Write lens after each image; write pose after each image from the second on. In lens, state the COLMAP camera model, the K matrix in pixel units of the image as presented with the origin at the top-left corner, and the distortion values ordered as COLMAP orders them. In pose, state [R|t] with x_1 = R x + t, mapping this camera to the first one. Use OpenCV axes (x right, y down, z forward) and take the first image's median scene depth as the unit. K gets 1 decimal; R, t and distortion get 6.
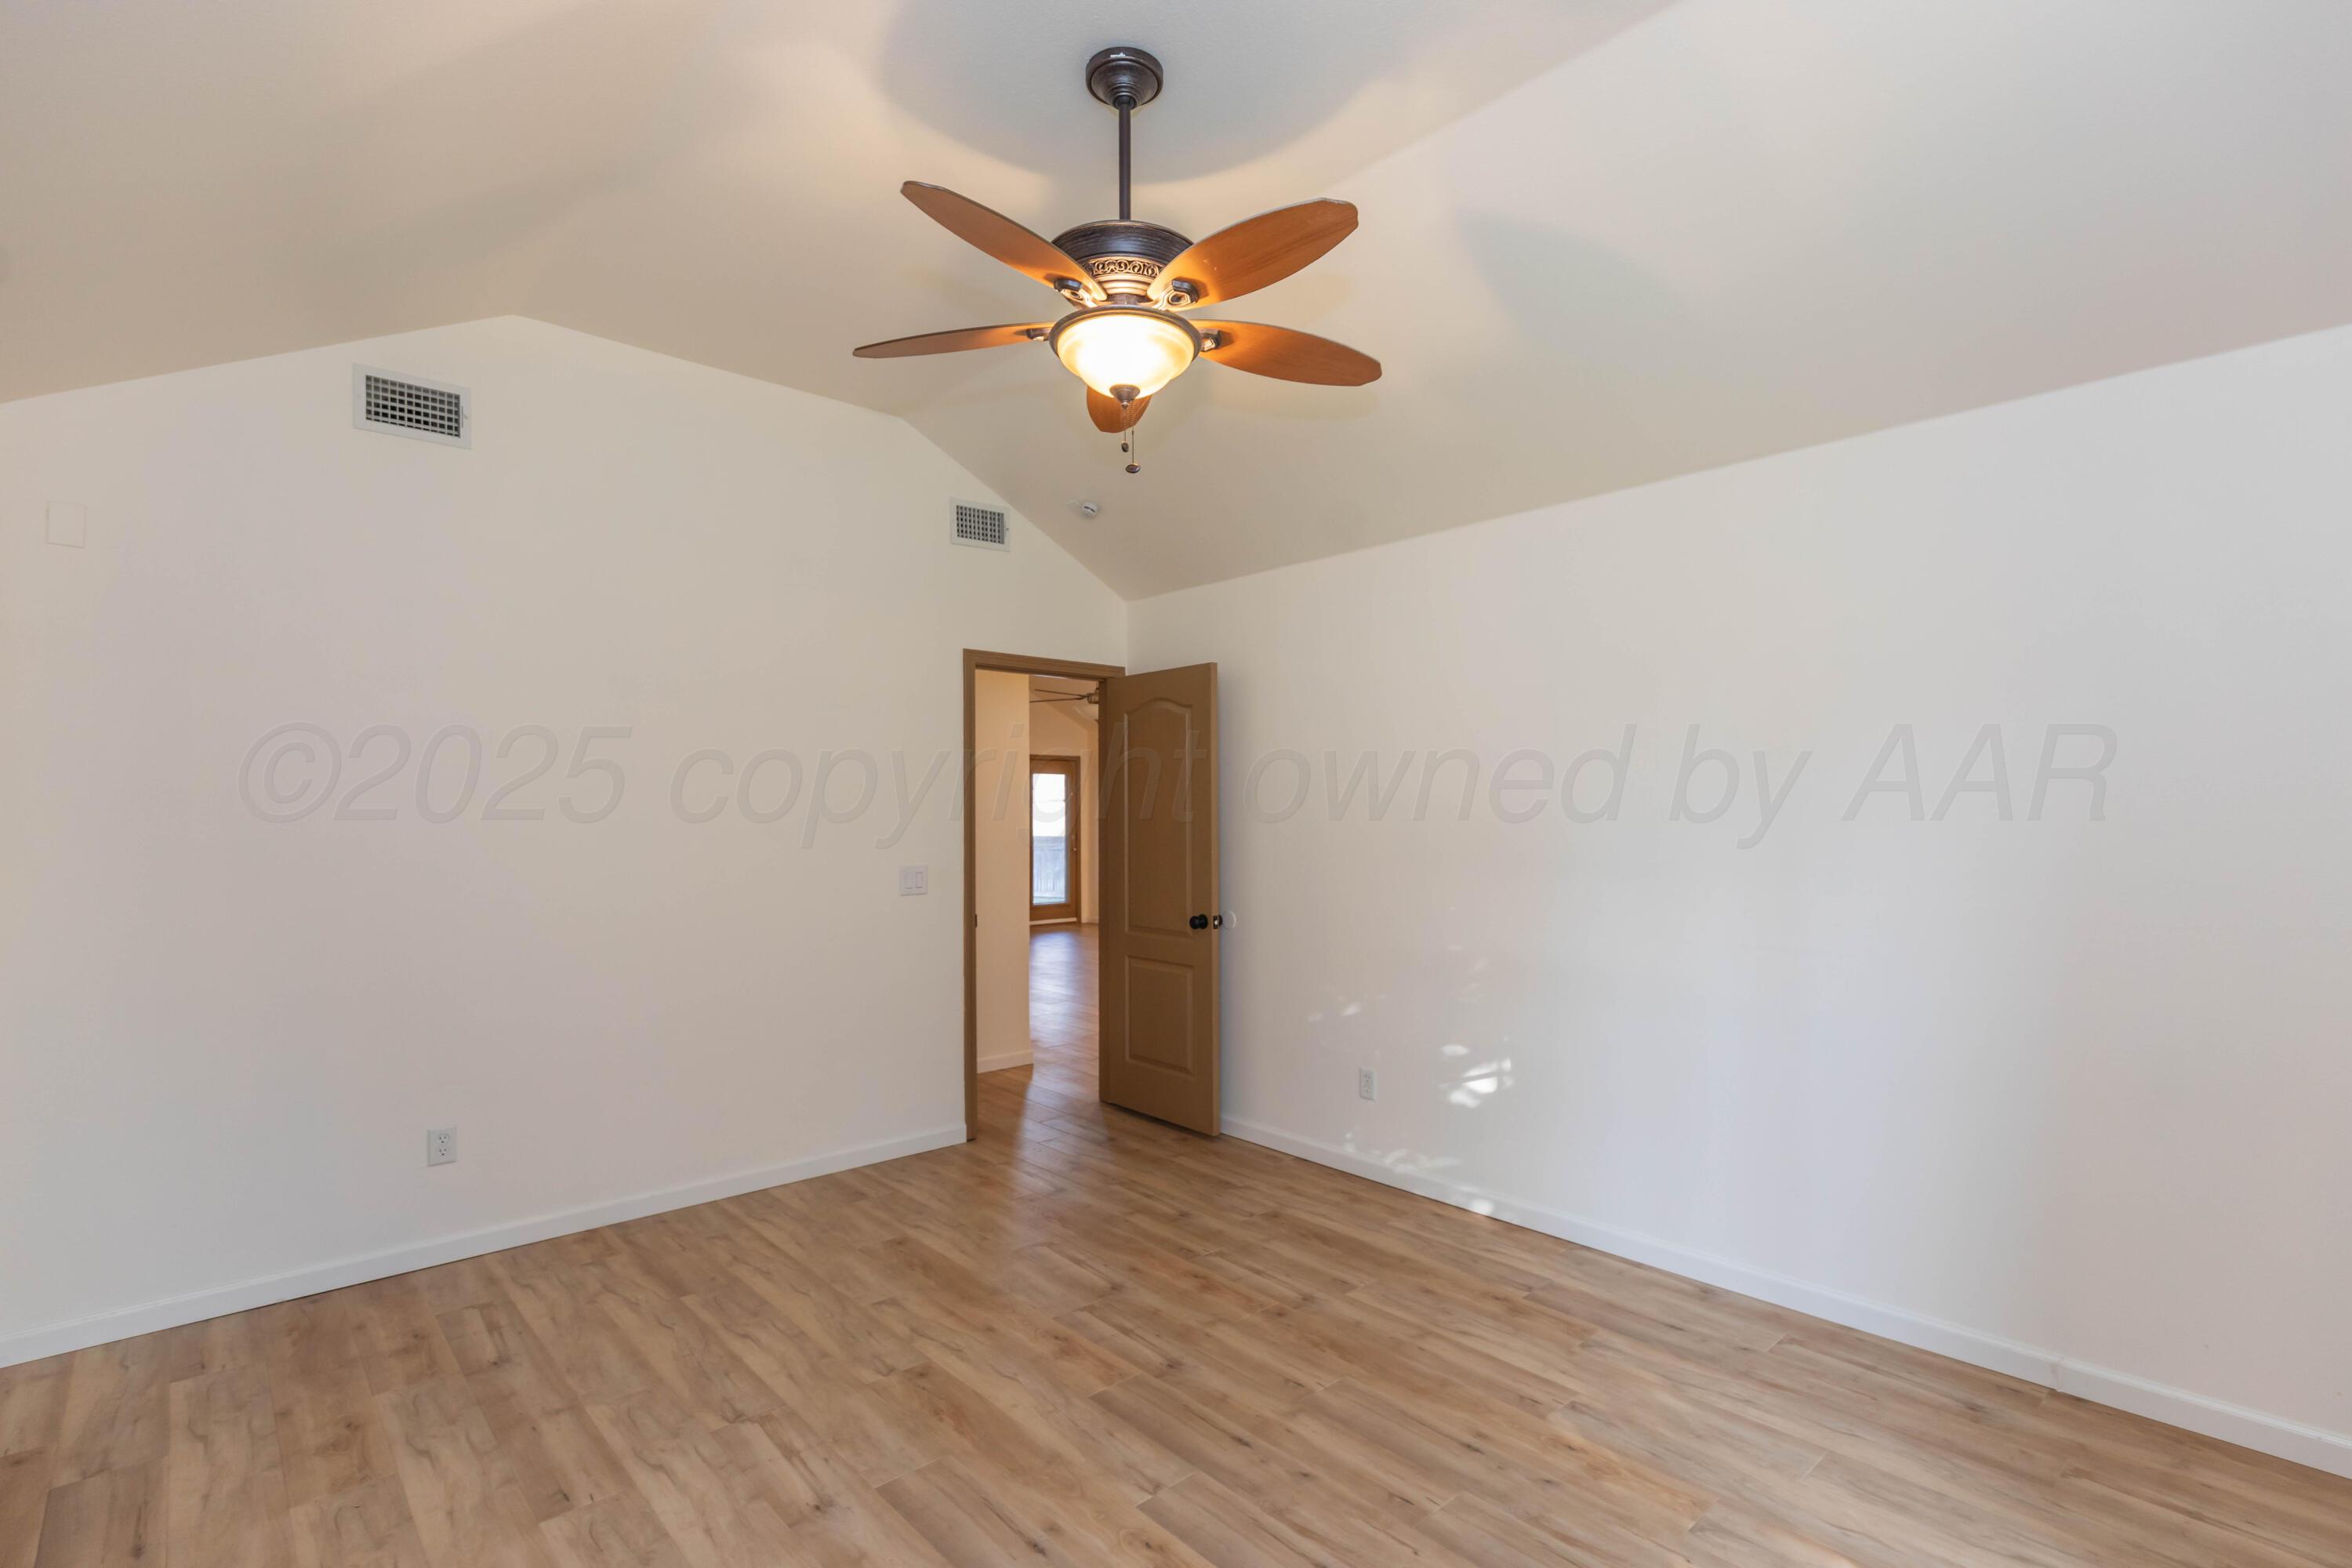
lens RADIAL K [[1082.8, 0, 1178.0], [0, 1082.8, 799.2], [0, 0, 1]] dist [0.002221, -0.000158]
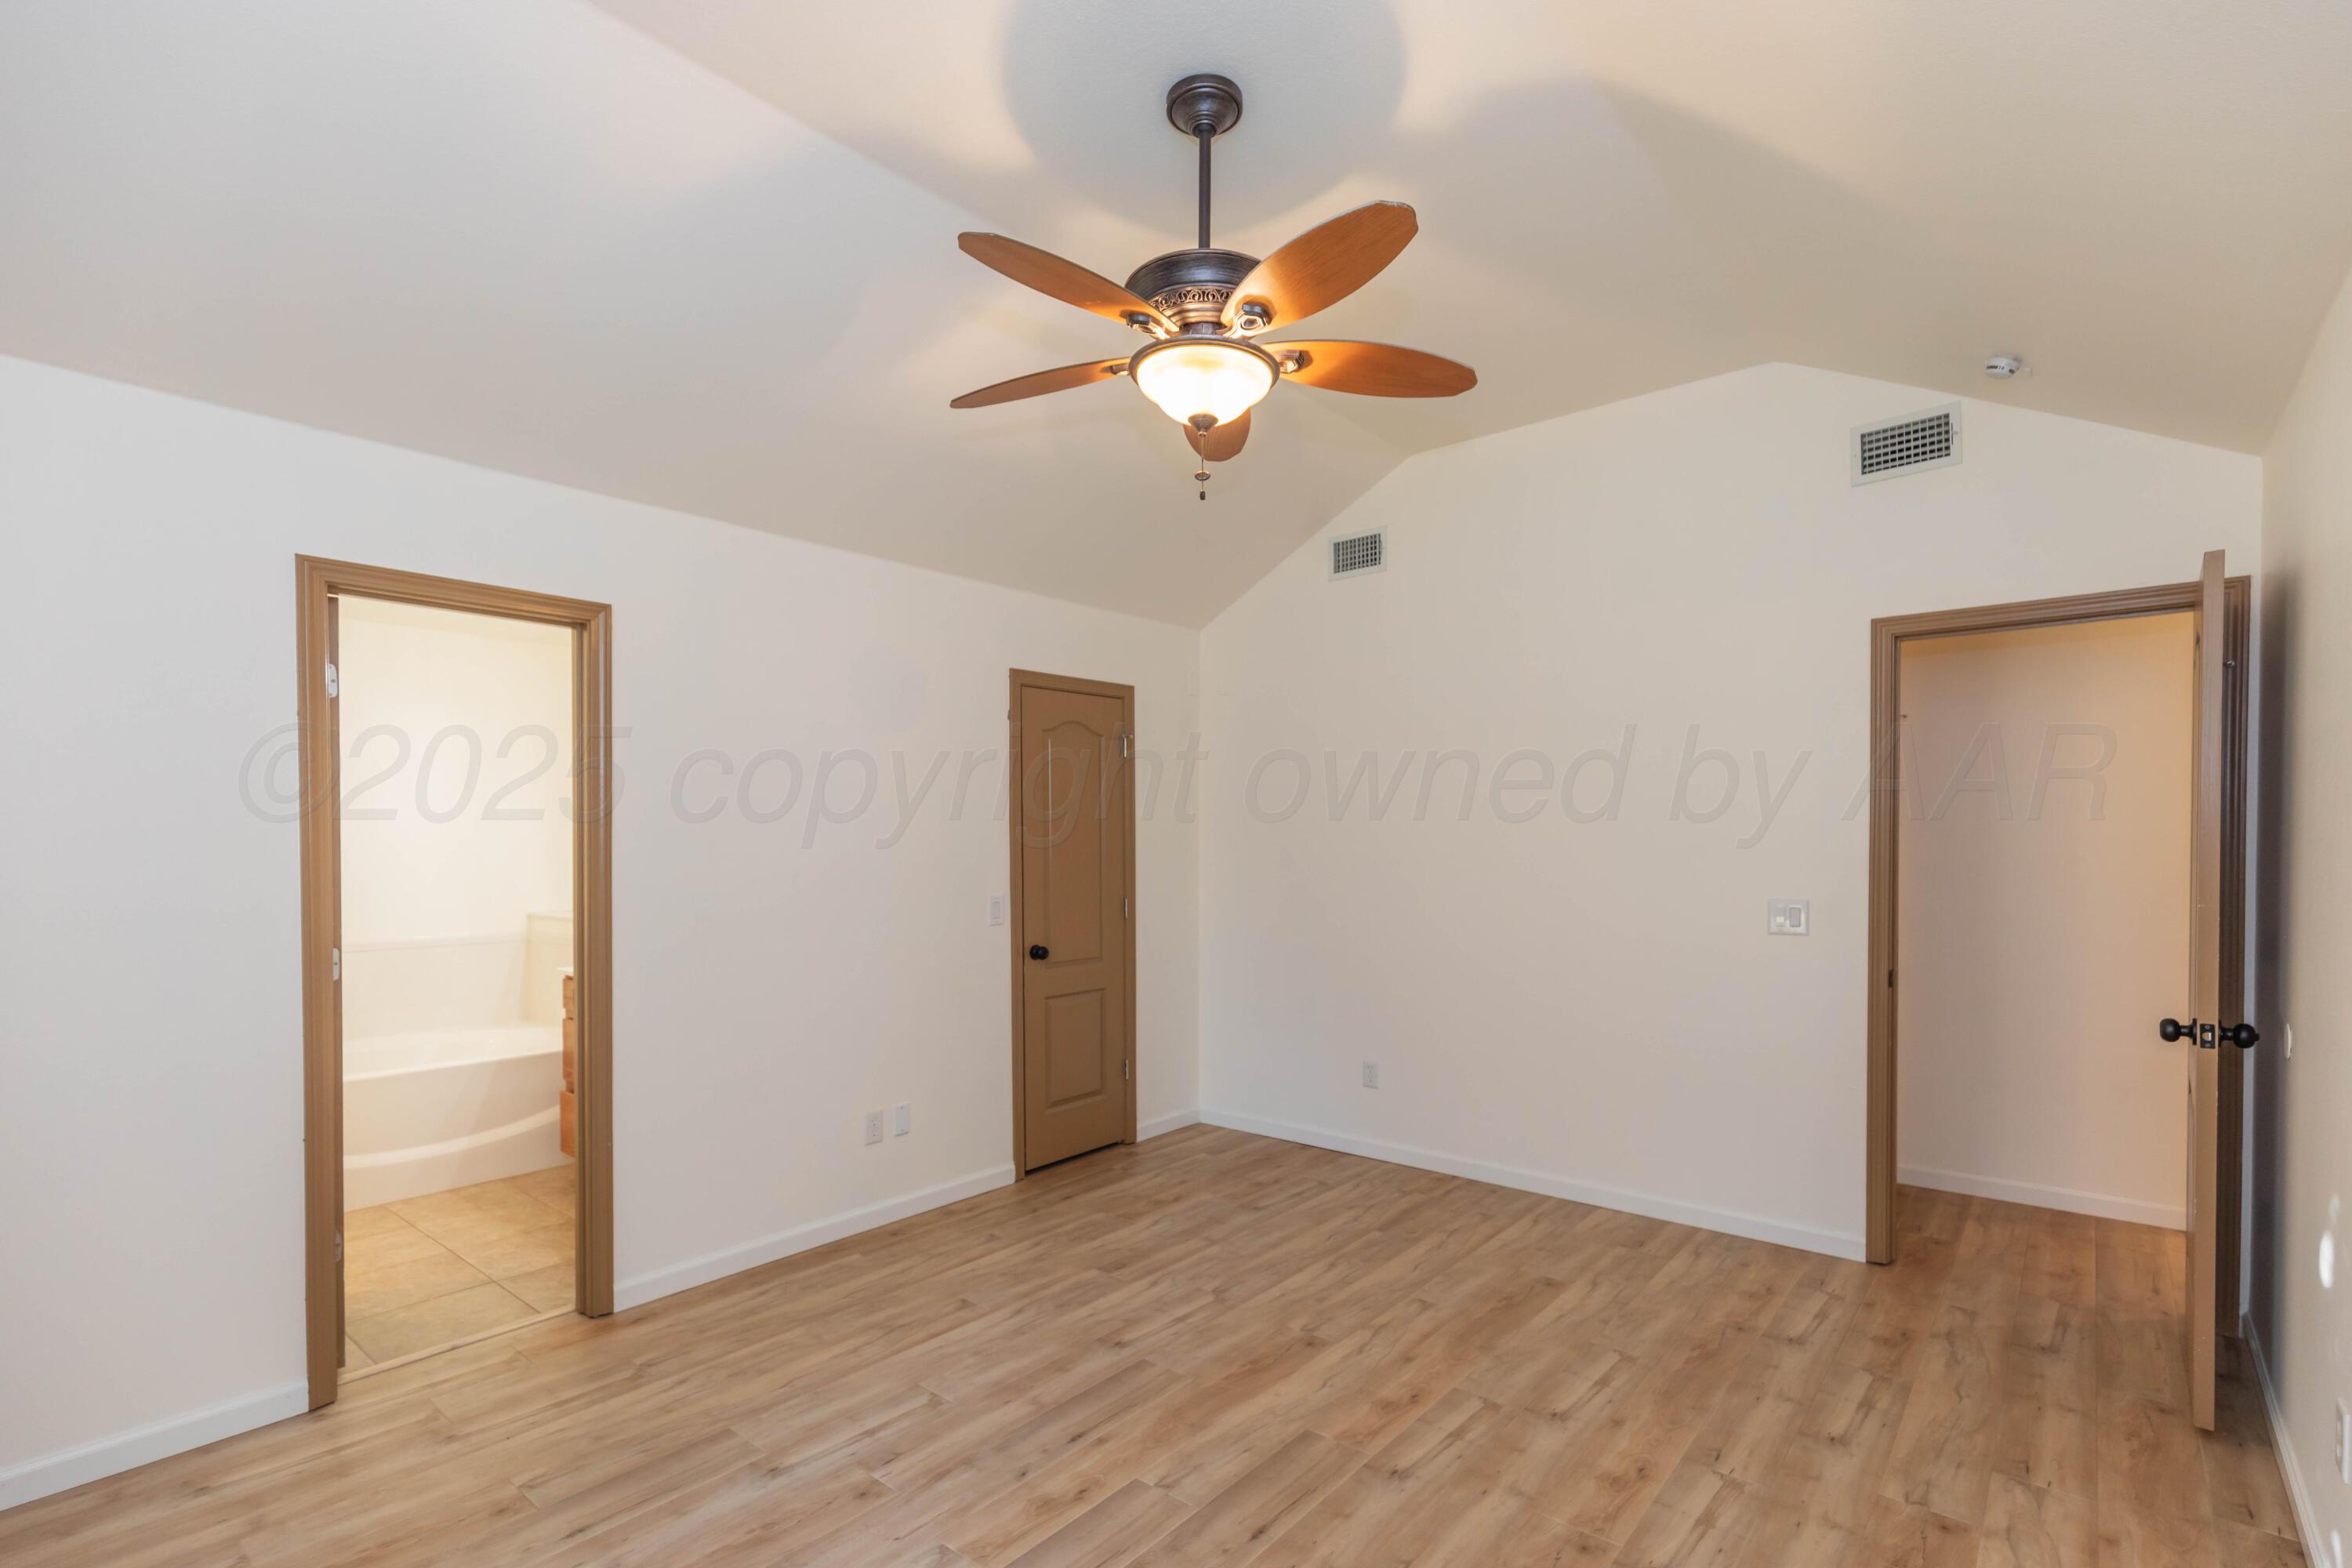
lens RADIAL K [[1042.5, 0, 1189.0], [0, 1042.5, 849.4], [0, 0, 1]] dist [0.002646, 0.000069]
pose [[0.165697, 0.010106, -0.986125, 0.793579], [0.015582, 0.999796, 0.012864, 0.009401], [0.986054, -0.017497, 0.165506, 0.712706]]
